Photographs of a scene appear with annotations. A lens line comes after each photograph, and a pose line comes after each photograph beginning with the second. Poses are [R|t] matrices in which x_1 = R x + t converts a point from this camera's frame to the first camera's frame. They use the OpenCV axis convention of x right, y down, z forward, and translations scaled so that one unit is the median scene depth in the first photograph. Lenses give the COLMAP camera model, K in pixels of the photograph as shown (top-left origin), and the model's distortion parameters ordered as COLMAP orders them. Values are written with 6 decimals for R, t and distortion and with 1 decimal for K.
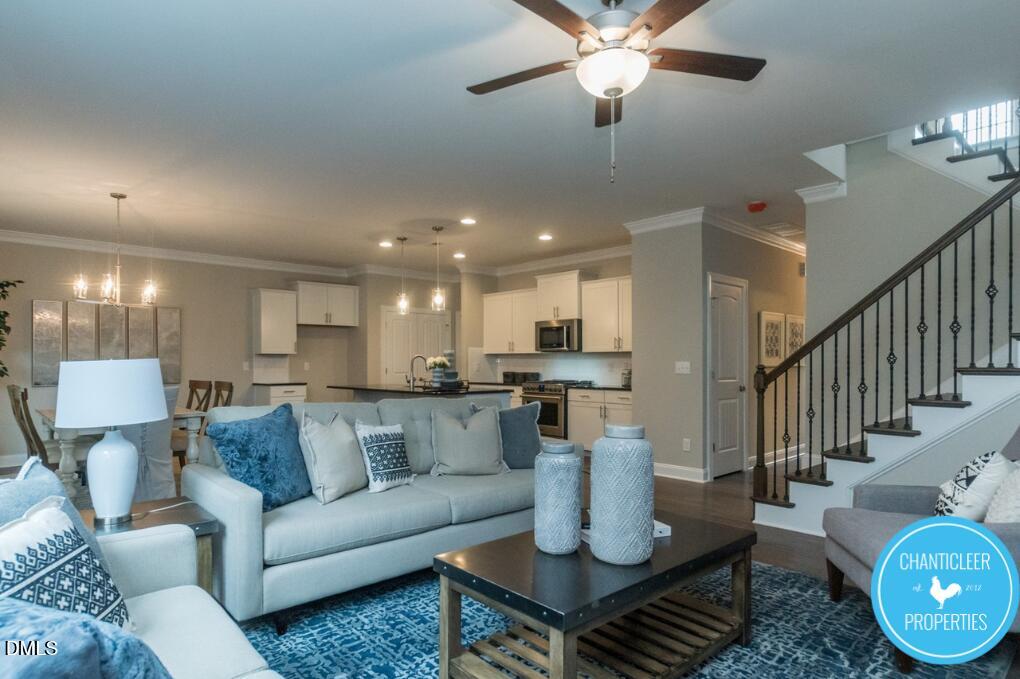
lens RADIAL K [[580.5, 0, 507.4], [0, 580.5, 367.1], [0, 0, 1]] dist [-0.001077, -0.000075]
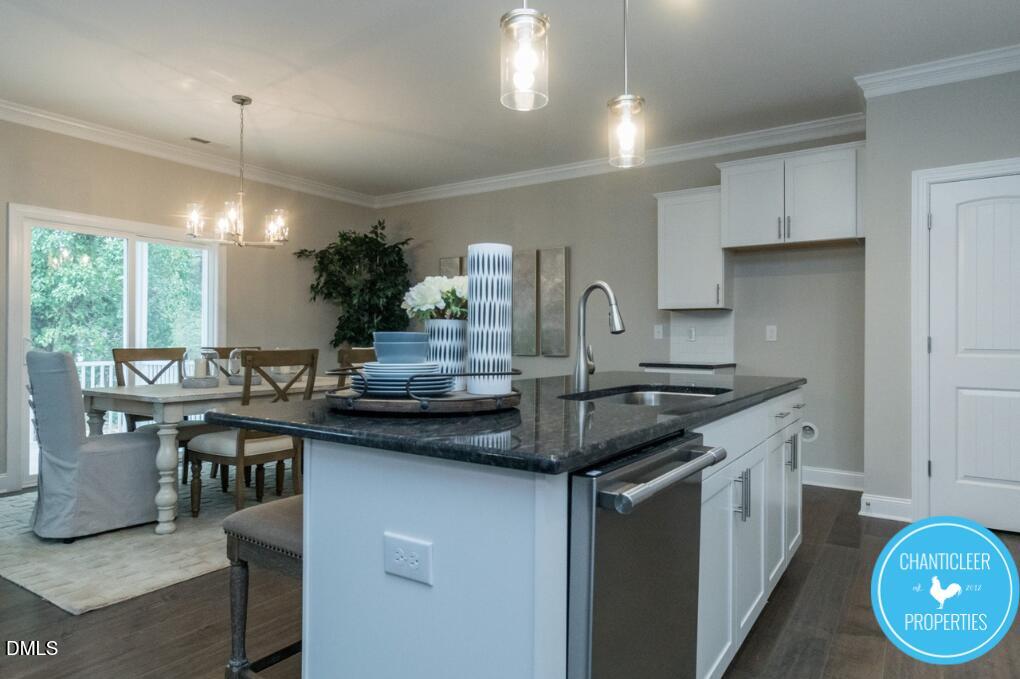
lens RADIAL K [[613.5, 0, 531.7], [0, 613.5, 332.1], [0, 0, 1]] dist [-0.000327, -0.000282]
pose [[0.241168, -0.007292, -0.970456, 0.130593], [-0.016070, 0.999805, -0.011506, 0.008225], [0.970350, 0.018370, 0.241003, 0.768887]]
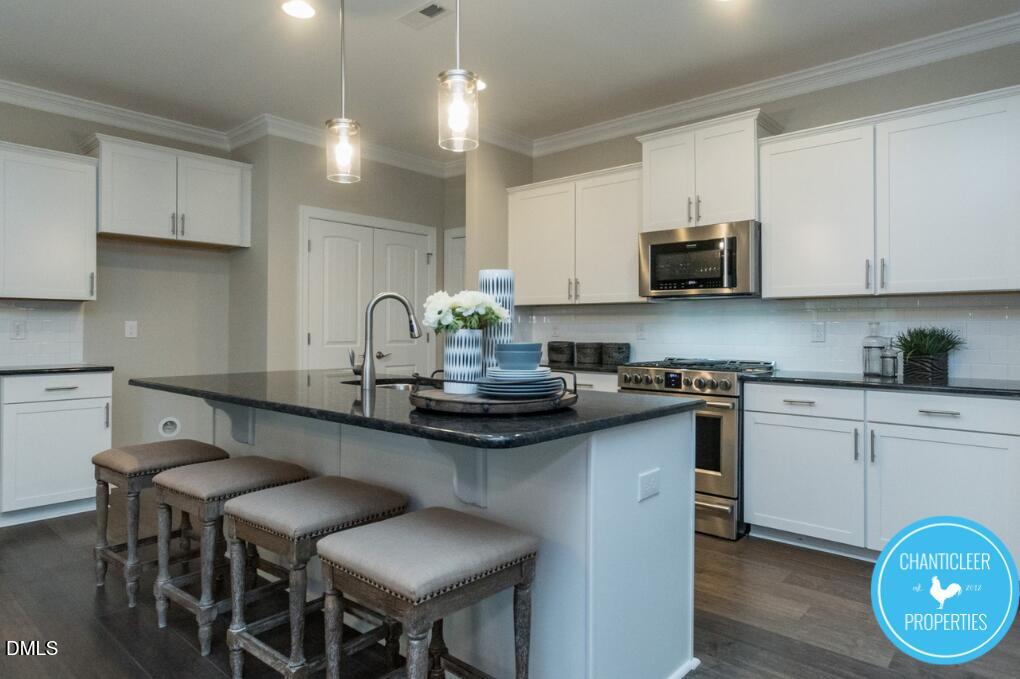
lens RADIAL K [[613.5, 0, 531.7], [0, 613.5, 332.1], [0, 0, 1]] dist [-0.000327, -0.000282]
pose [[0.993109, 0.003642, 0.117135, -0.095639], [-0.002981, 0.999979, -0.005812, 0.003478], [-0.117154, 0.005423, 0.993099, 0.538362]]
